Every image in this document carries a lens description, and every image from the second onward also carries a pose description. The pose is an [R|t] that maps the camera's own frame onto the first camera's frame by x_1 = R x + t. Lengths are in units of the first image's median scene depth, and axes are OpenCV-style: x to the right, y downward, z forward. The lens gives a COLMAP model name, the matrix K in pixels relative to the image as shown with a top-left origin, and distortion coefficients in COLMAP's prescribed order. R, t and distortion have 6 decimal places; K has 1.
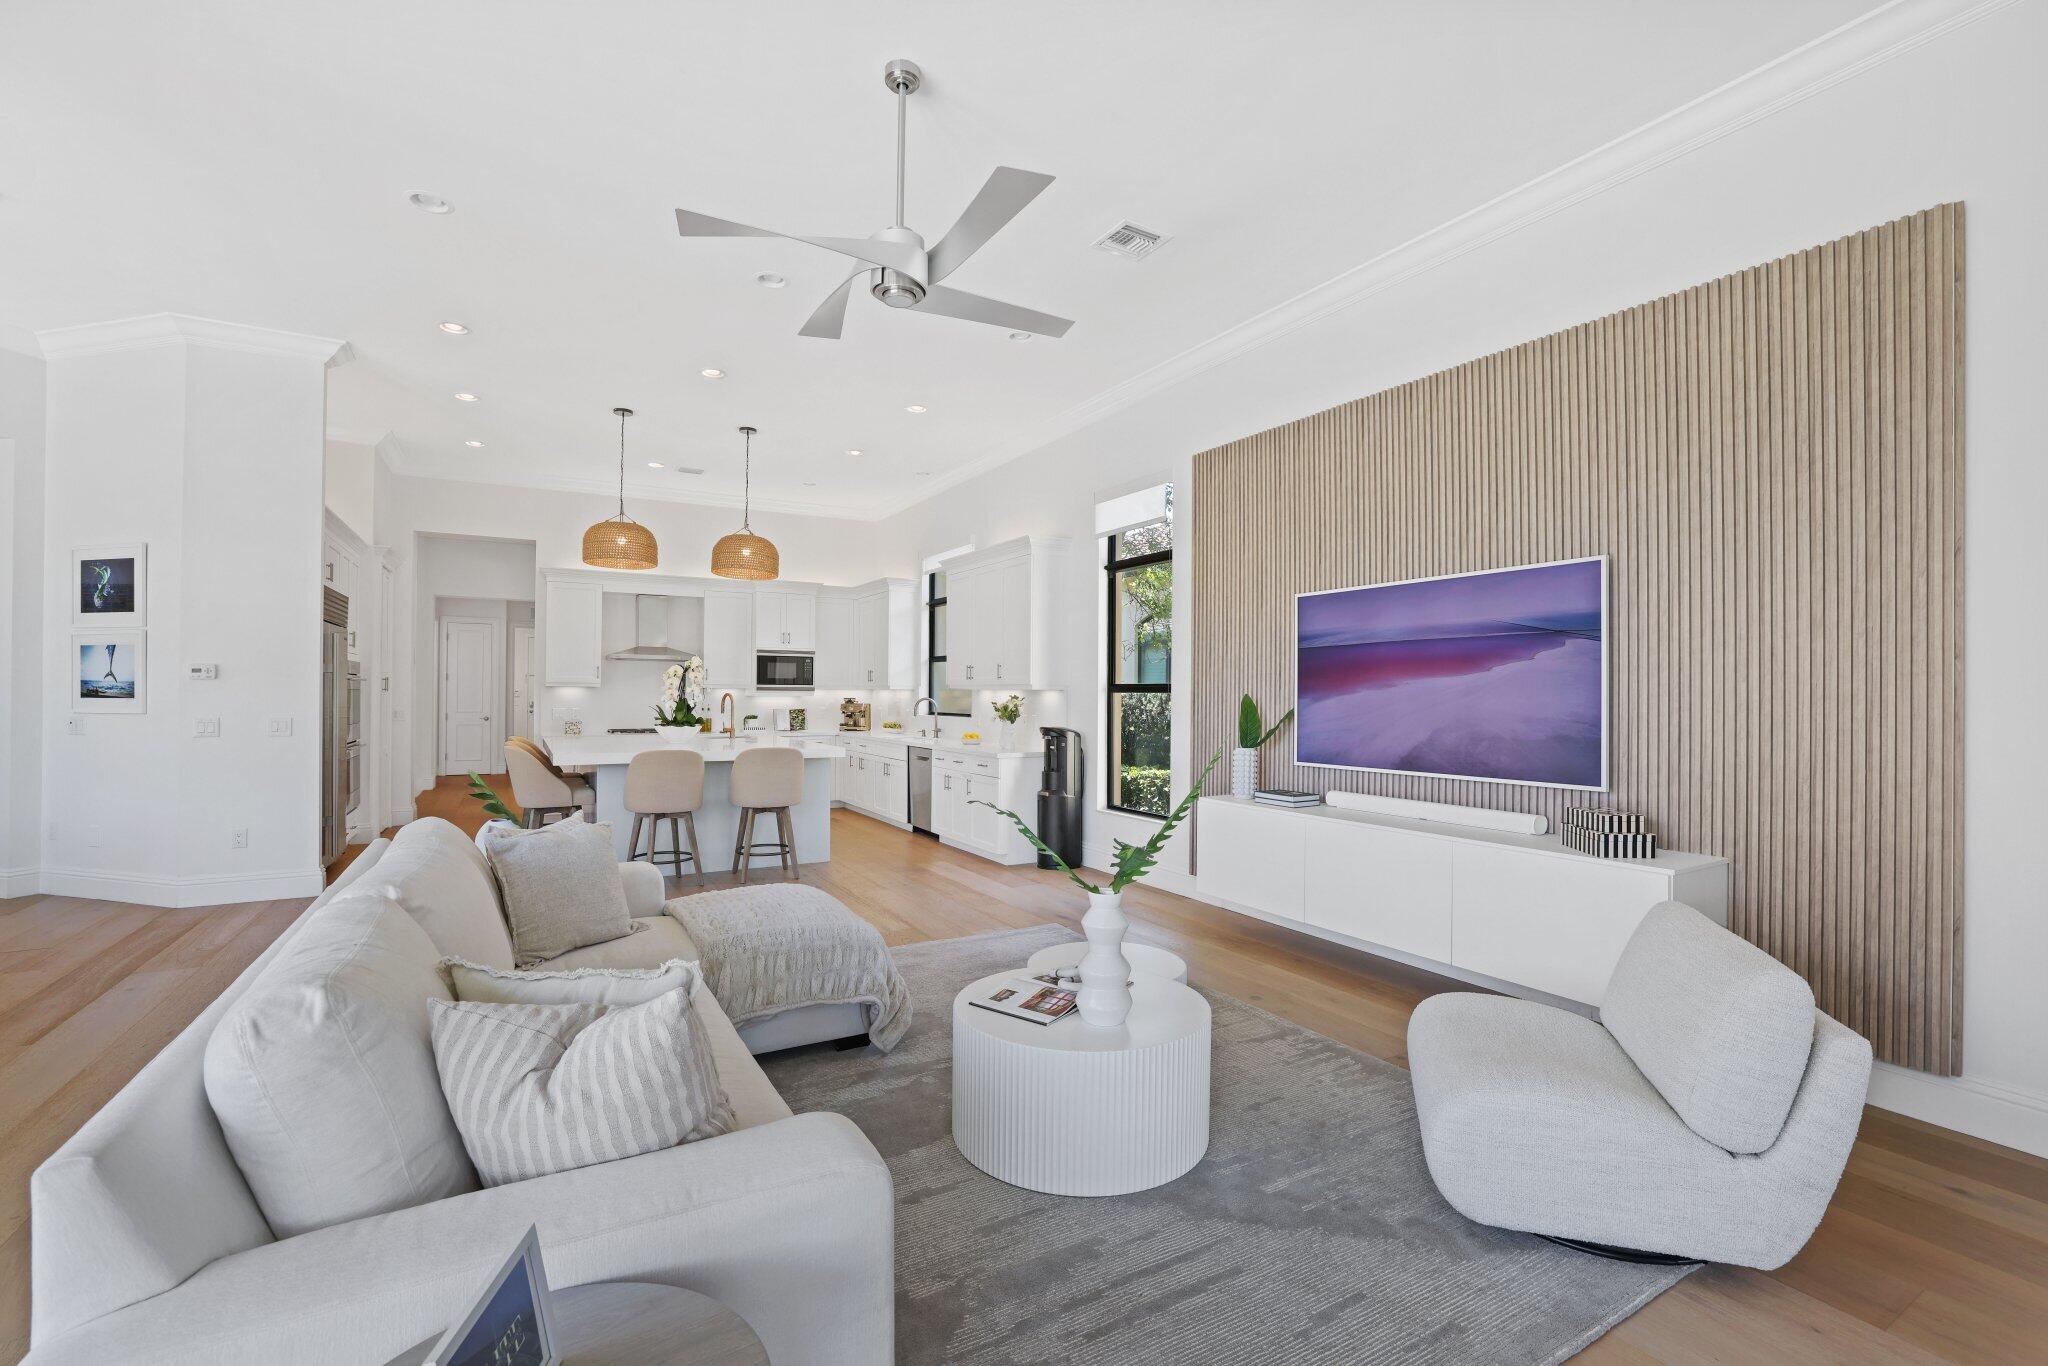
lens RADIAL K [[895.3, 0, 1032.6], [0, 895.3, 692.8], [0, 0, 1]] dist [-0.054695, 0.020875]
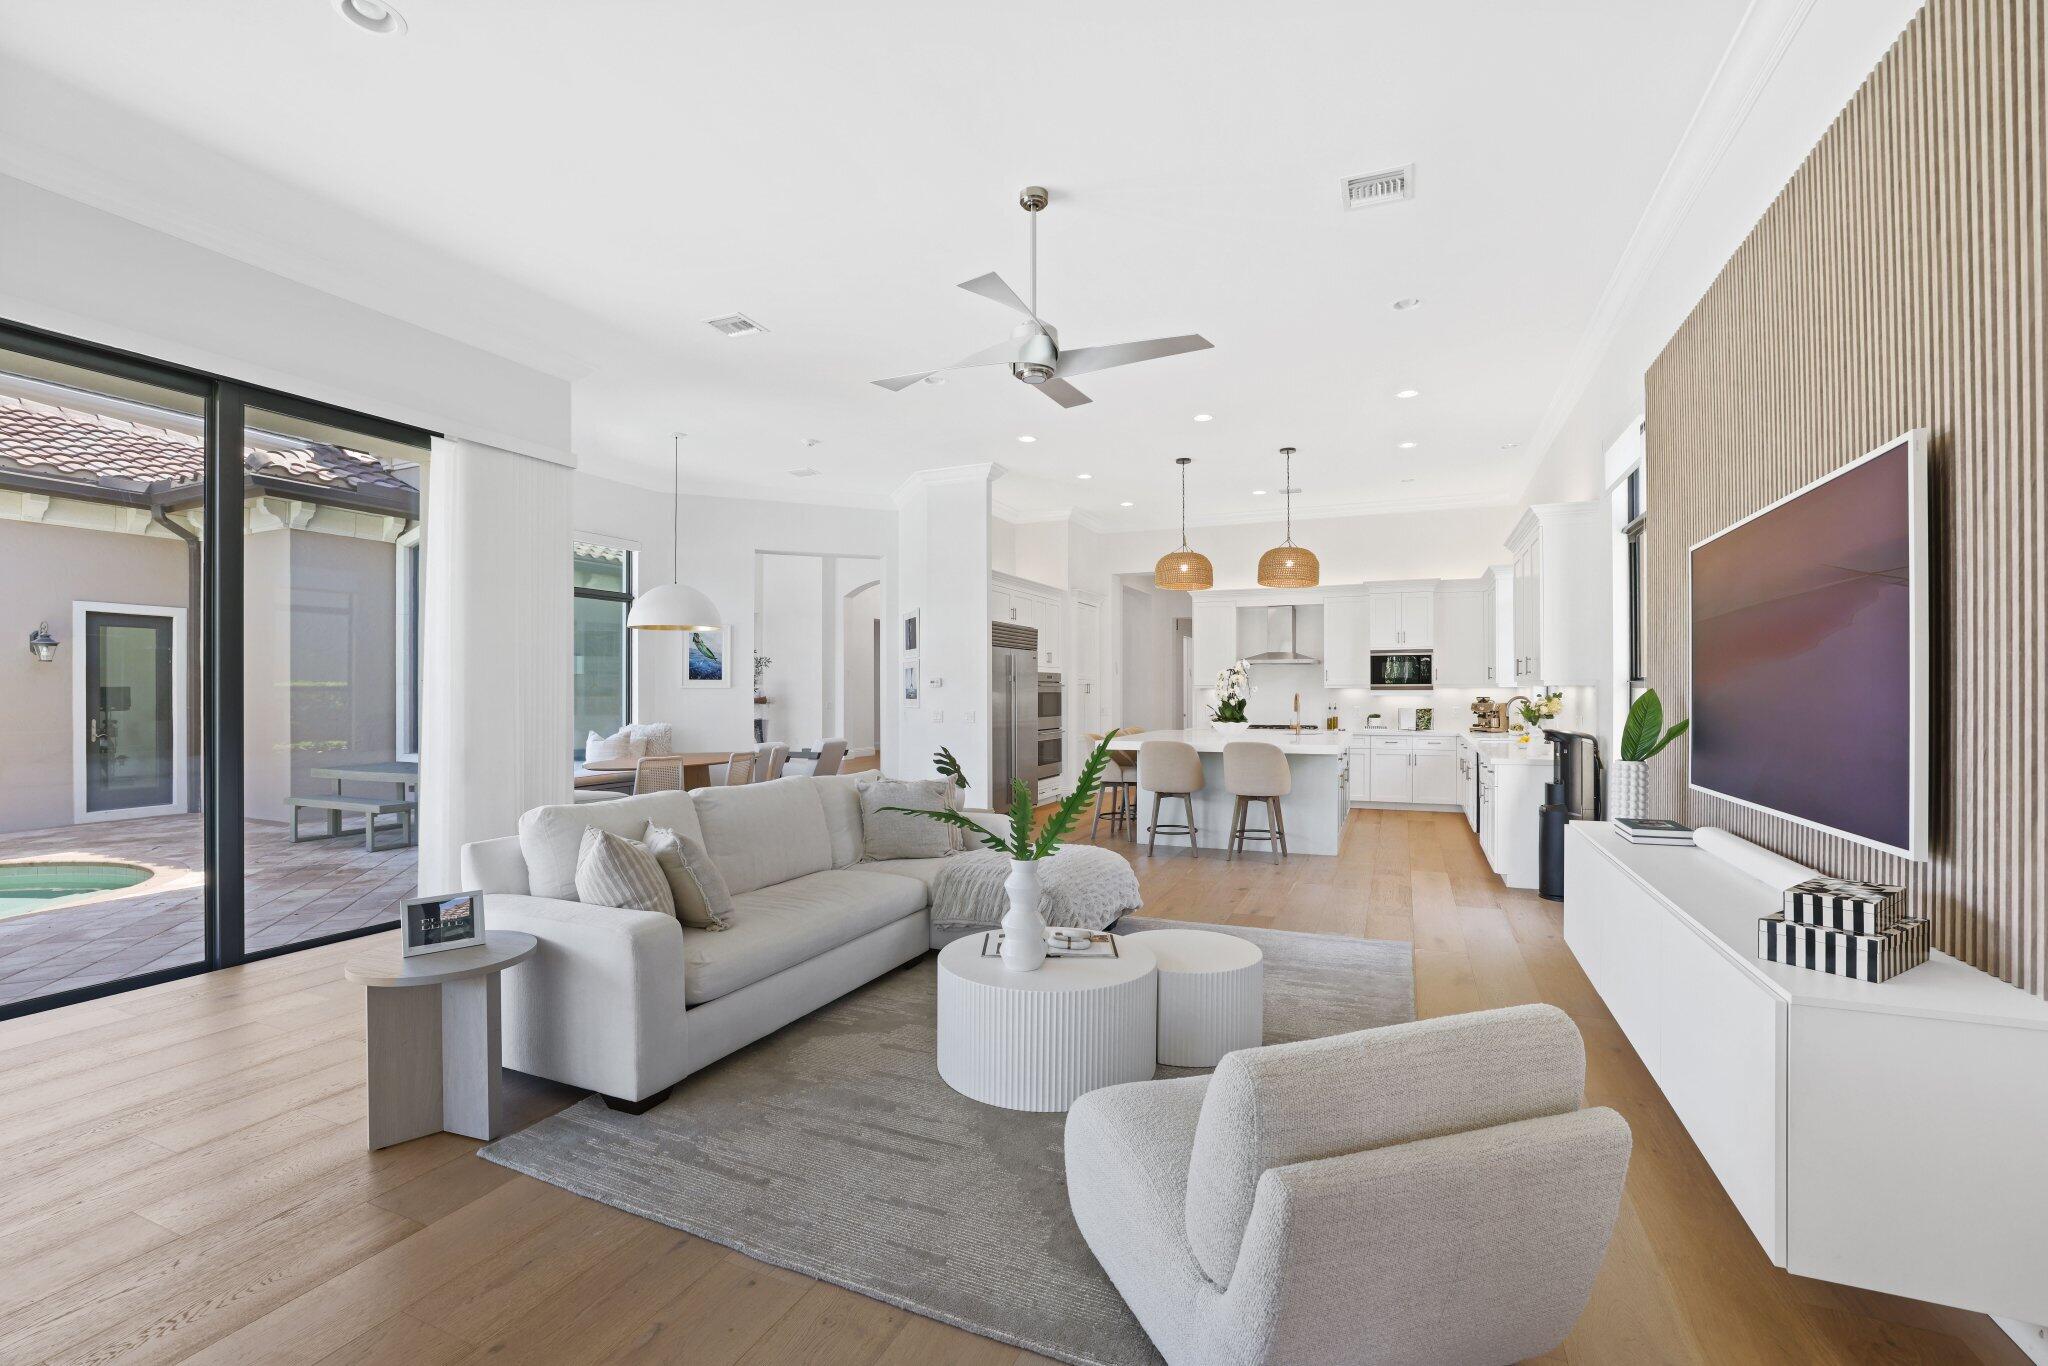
lens RADIAL K [[895.3, 0, 1032.6], [0, 895.3, 692.8], [0, 0, 1]] dist [-0.054695, 0.020875]
pose [[0.580510, -0.007826, -0.814216, 0.406762], [0.007155, 0.999964, -0.004511, 0.003312], [0.814222, -0.003207, 0.580545, 0.123986]]
